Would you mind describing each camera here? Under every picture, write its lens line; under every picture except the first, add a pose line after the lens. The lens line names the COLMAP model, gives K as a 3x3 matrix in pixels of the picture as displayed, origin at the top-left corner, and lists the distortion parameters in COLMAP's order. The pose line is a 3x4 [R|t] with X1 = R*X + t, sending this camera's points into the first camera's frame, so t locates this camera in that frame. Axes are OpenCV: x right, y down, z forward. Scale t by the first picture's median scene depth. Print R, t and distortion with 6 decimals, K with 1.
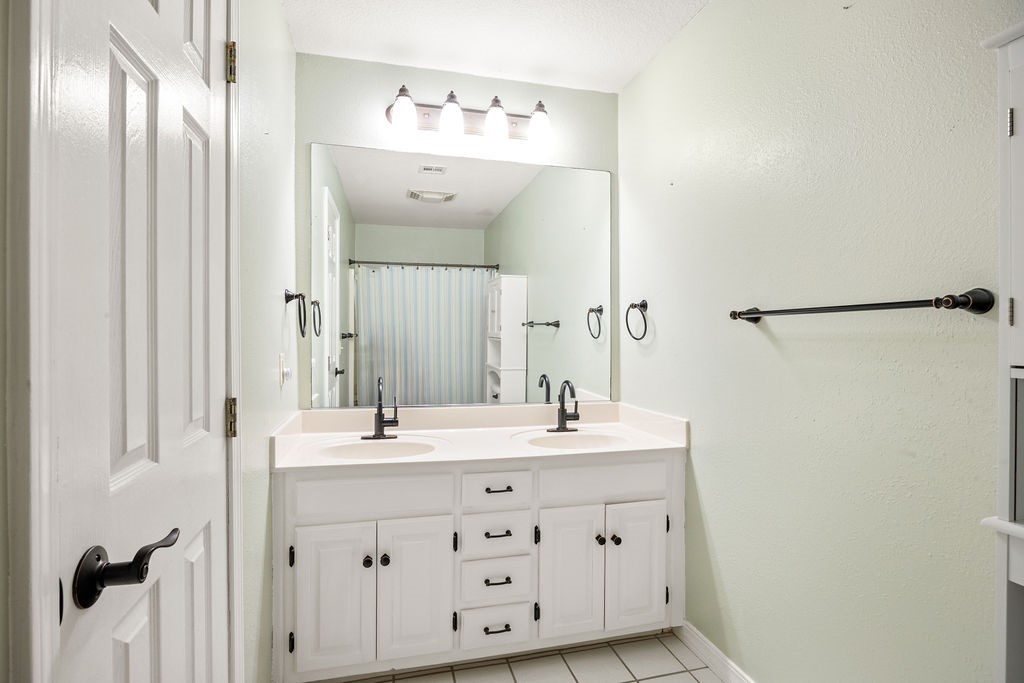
lens RADIAL K [[514.0, 0, 514.3], [0, 514.0, 338.5], [0, 0, 1]] dist [-0.003227, -0.000080]
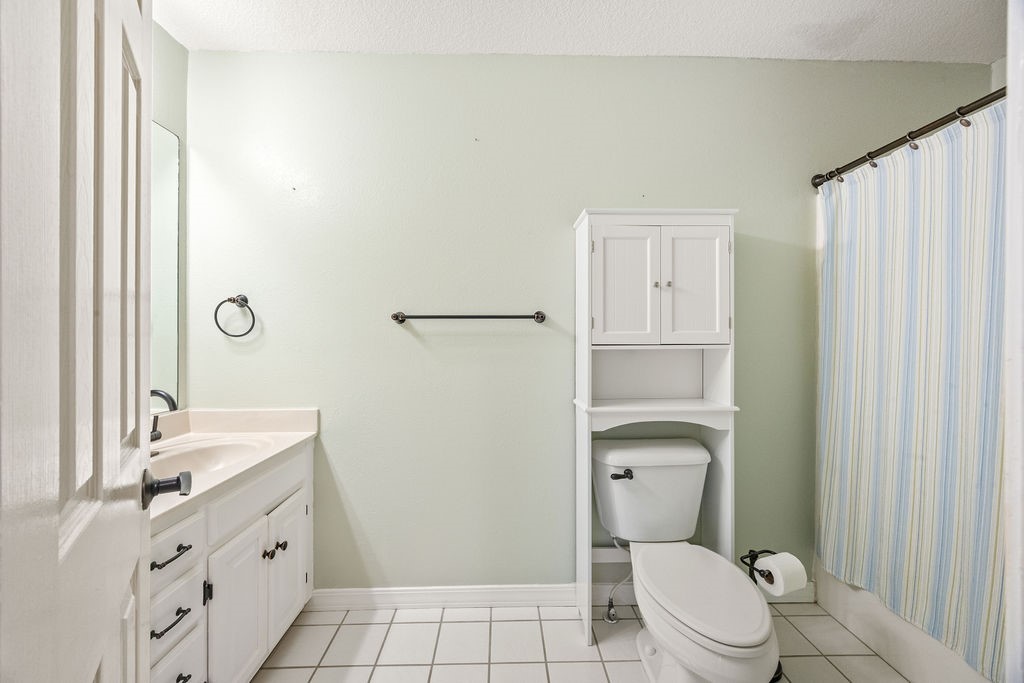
lens RADIAL K [[388.0, 0, 513.9], [0, 388.0, 339.7], [0, 0, 1]] dist [-0.003882, -0.000049]
pose [[0.203463, -0.005246, 0.979069, -0.406421], [0.003584, 0.999983, 0.004613, 0.007940], [-0.979076, 0.002570, 0.203478, 0.422642]]
